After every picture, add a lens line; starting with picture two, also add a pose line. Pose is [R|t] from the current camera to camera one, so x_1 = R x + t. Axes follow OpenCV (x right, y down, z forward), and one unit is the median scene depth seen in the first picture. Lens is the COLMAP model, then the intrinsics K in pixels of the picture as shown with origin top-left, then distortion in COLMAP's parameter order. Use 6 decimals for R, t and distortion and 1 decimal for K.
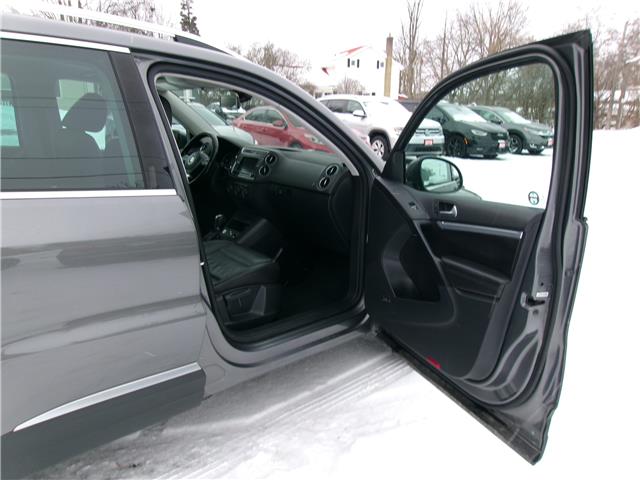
lens RADIAL K [[500.8, 0, 325.5], [0, 500.8, 244.3], [0, 0, 1]] dist [-0.041585, 0.070000]
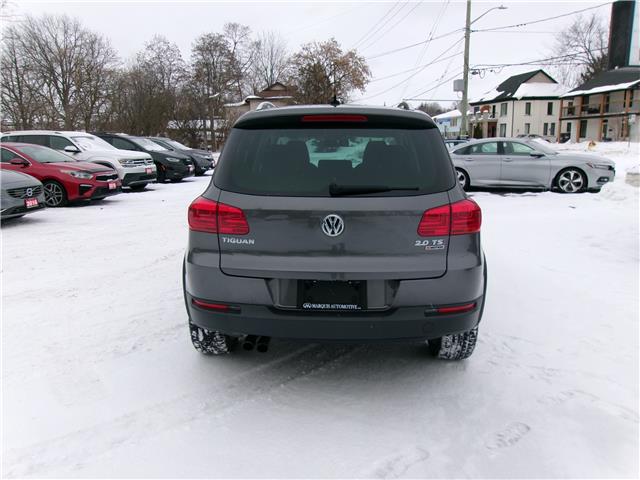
lens RADIAL K [[500.8, 0, 322.4], [0, 500.8, 241.4], [0, 0, 1]] dist [-0.041585, 0.070000]
pose [[0.712053, -0.175462, 0.679848, -0.227904], [0.215901, 0.976075, 0.025786, 0.006525], [-0.668107, 0.128418, 0.732900, -0.053110]]
